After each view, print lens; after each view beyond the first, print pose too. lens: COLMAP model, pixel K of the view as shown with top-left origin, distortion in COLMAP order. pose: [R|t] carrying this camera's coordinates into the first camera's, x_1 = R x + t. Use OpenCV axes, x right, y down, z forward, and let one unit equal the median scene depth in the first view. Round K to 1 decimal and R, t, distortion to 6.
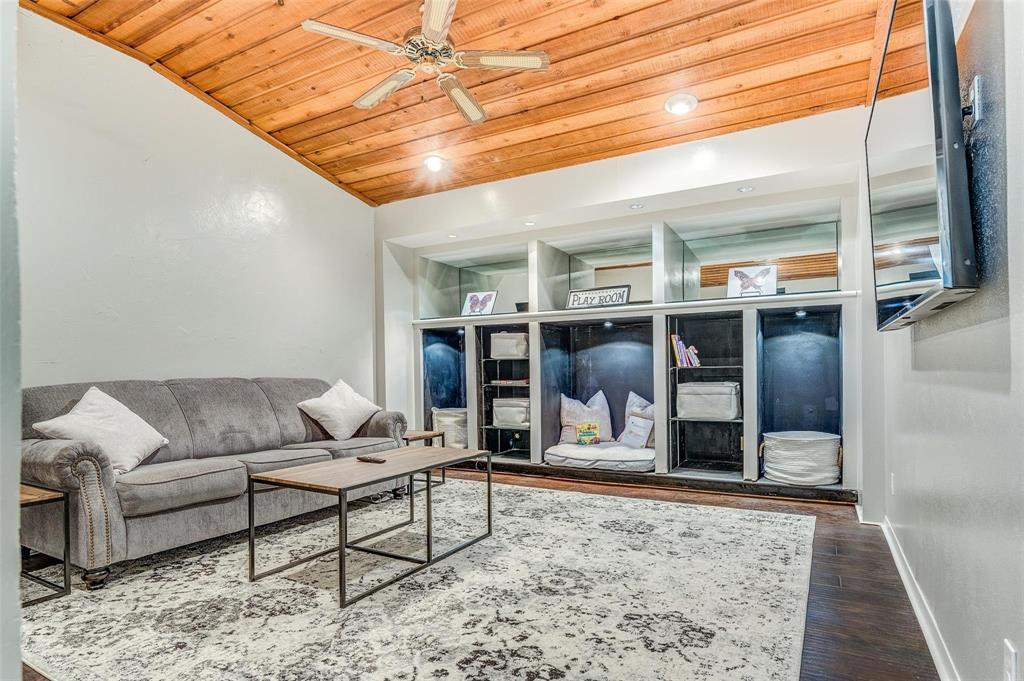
lens RADIAL K [[554.6, 0, 508.3], [0, 554.6, 372.8], [0, 0, 1]] dist [-0.012194, -0.000164]
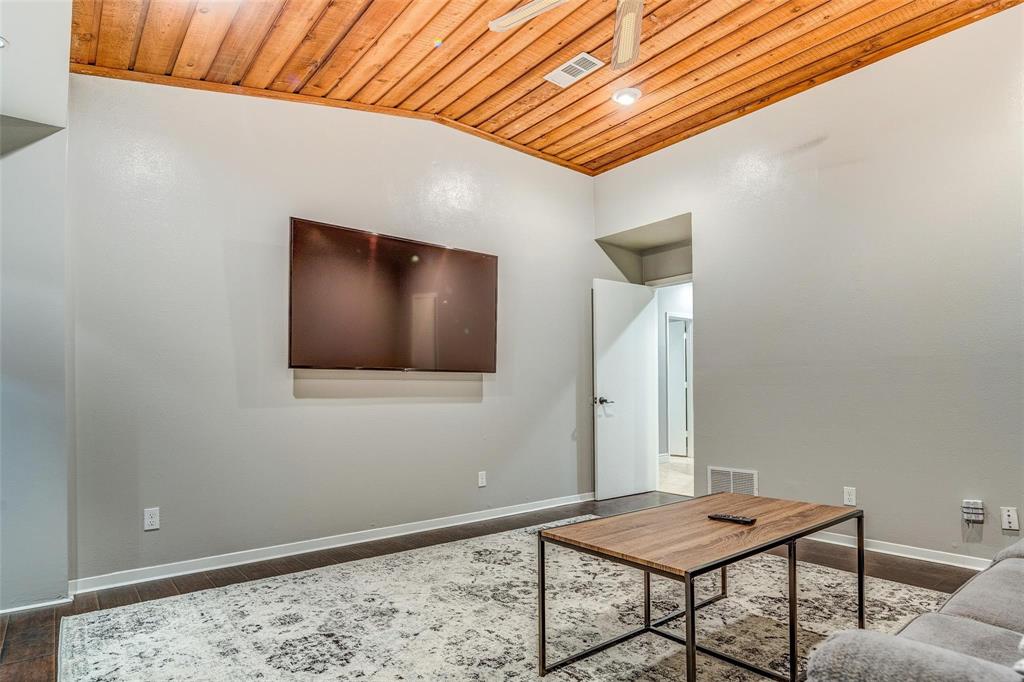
lens RADIAL K [[562.4, 0, 512.5], [0, 562.4, 382.8], [0, 0, 1]] dist [-0.007929, -0.001642]
pose [[-0.932551, 0.027311, 0.360005, -0.182314], [0.017772, 0.999398, -0.029781, 0.005219], [-0.360602, -0.021374, -0.932475, 1.279658]]
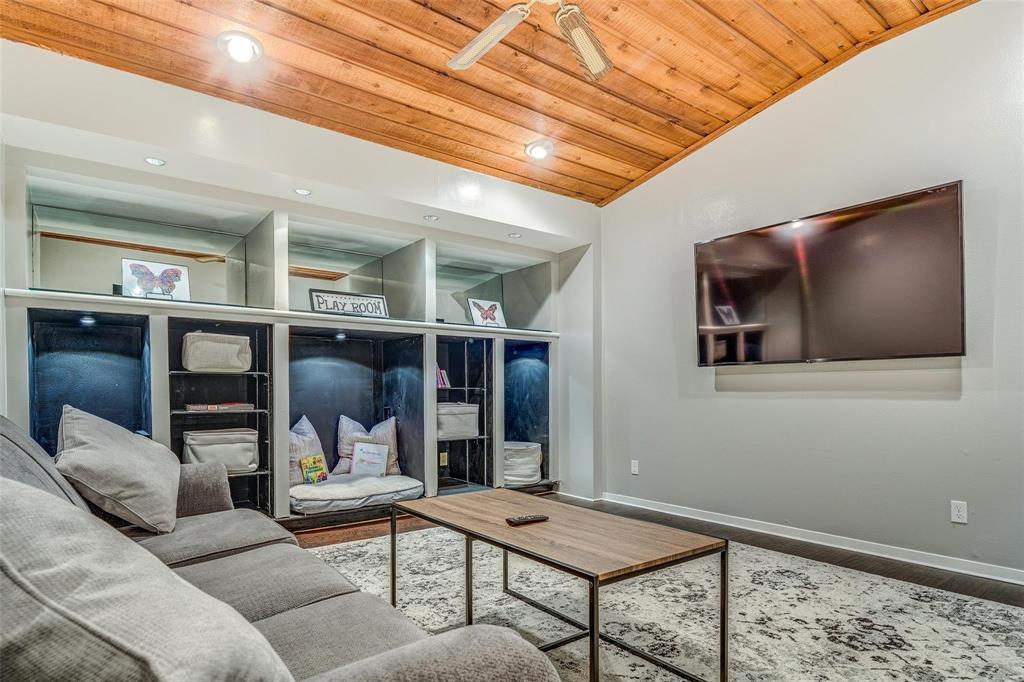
lens RADIAL K [[558.2, 0, 506.3], [0, 558.2, 392.5], [0, 0, 1]] dist [-0.003579, -0.000306]
pose [[0.389975, 0.003707, 0.920818, -0.647592], [-0.000461, 0.999993, -0.003830, 0.001882], [-0.920825, 0.001069, 0.389974, 0.554766]]
